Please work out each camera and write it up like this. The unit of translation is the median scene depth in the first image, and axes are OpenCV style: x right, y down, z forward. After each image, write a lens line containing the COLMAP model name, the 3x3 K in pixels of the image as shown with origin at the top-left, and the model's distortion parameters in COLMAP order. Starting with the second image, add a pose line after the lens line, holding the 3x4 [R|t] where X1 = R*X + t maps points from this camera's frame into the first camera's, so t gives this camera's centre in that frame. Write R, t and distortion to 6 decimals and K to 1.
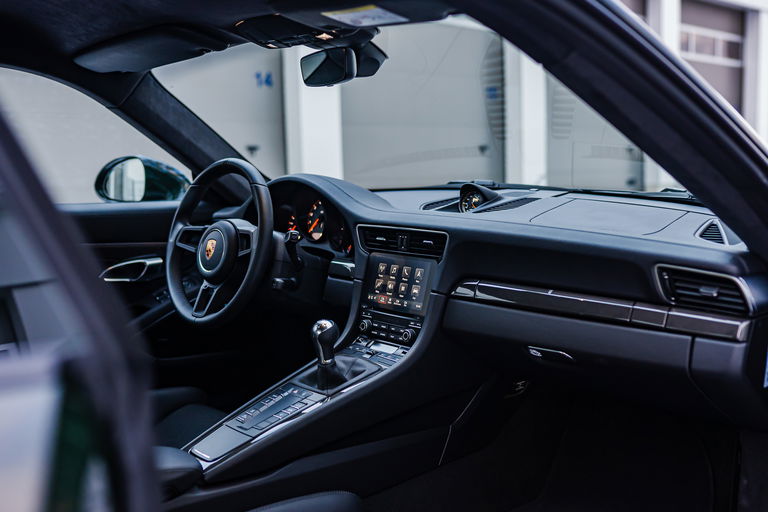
lens RADIAL K [[756.9, 0, 397.7], [0, 756.9, 255.3], [0, 0, 1]] dist [-0.054979, 0.030064]
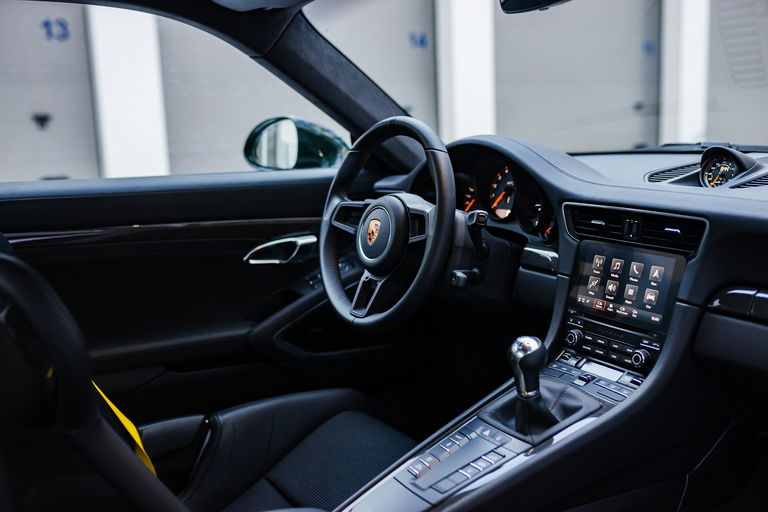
lens RADIAL K [[756.9, 0, 397.7], [0, 756.9, 255.3], [0, 0, 1]] dist [-0.054979, 0.030064]
pose [[0.979738, 0.018714, -0.199406, -0.063666], [-0.008332, 0.998571, 0.052779, -0.025817], [0.200109, -0.050048, 0.978495, 0.223493]]
